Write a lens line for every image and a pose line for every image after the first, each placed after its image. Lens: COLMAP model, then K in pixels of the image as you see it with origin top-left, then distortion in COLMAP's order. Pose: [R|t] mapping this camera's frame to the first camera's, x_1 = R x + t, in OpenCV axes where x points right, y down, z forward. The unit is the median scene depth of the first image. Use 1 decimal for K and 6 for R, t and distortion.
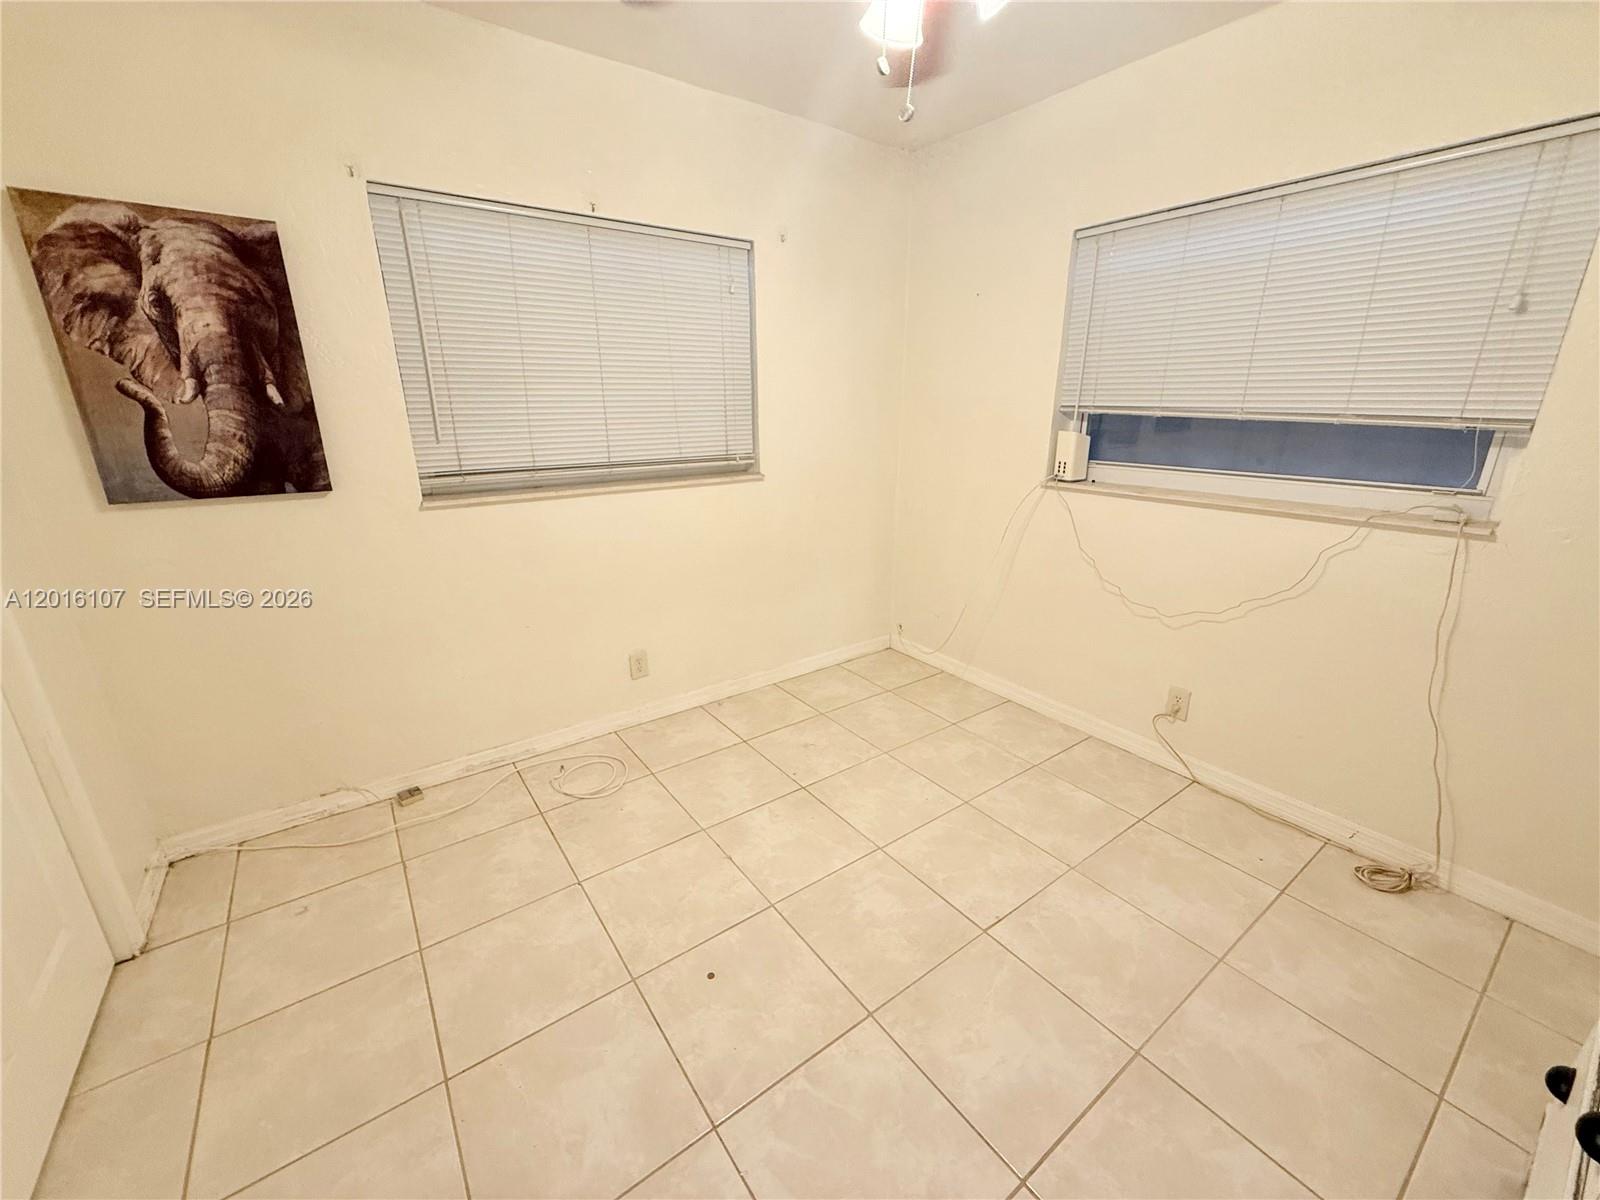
lens RADIAL K [[637.3, 0, 800.8], [0, 637.3, 599.1], [0, 0, 1]] dist [0.000753, 0.000652]
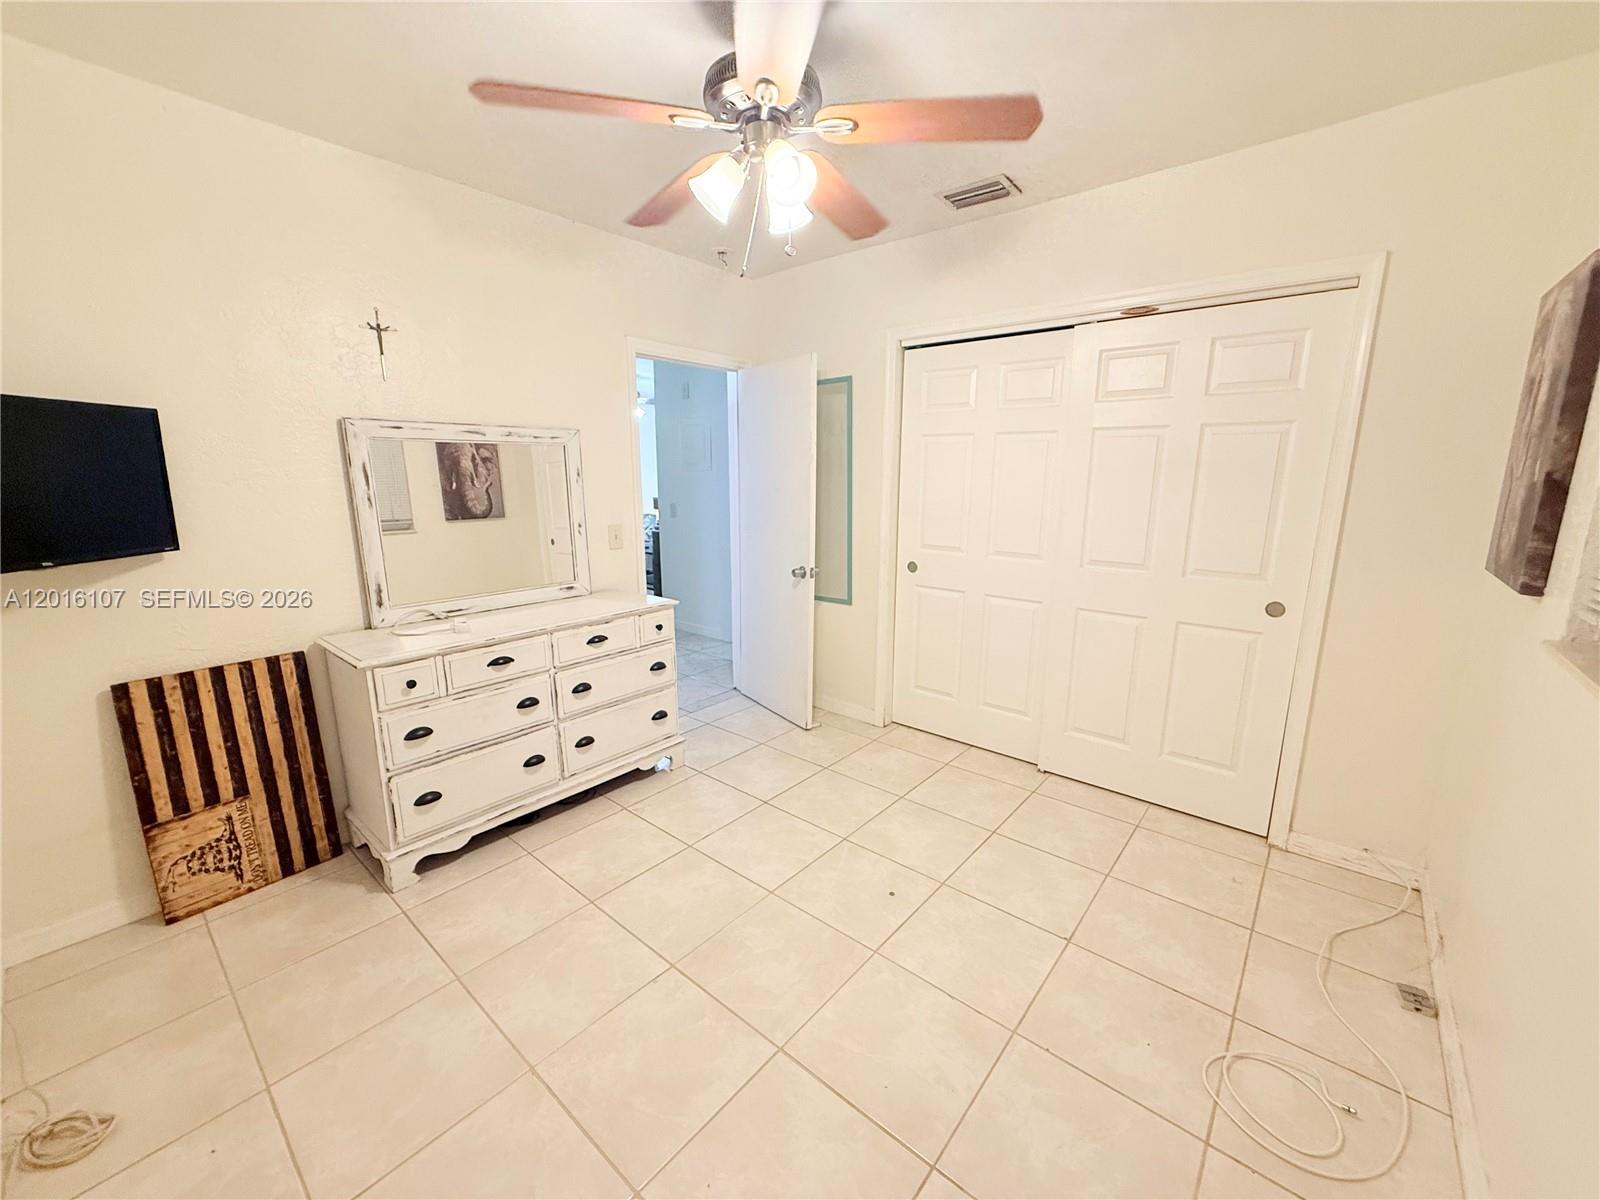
lens RADIAL K [[637.3, 0, 801.0], [0, 637.3, 600.7], [0, 0, 1]] dist [0.000753, 0.000652]
pose [[-0.970423, 0.045863, -0.237015, 0.256271], [-0.077146, 0.871394, 0.484480, -0.443448], [0.228754, 0.488435, -0.842082, 1.379893]]
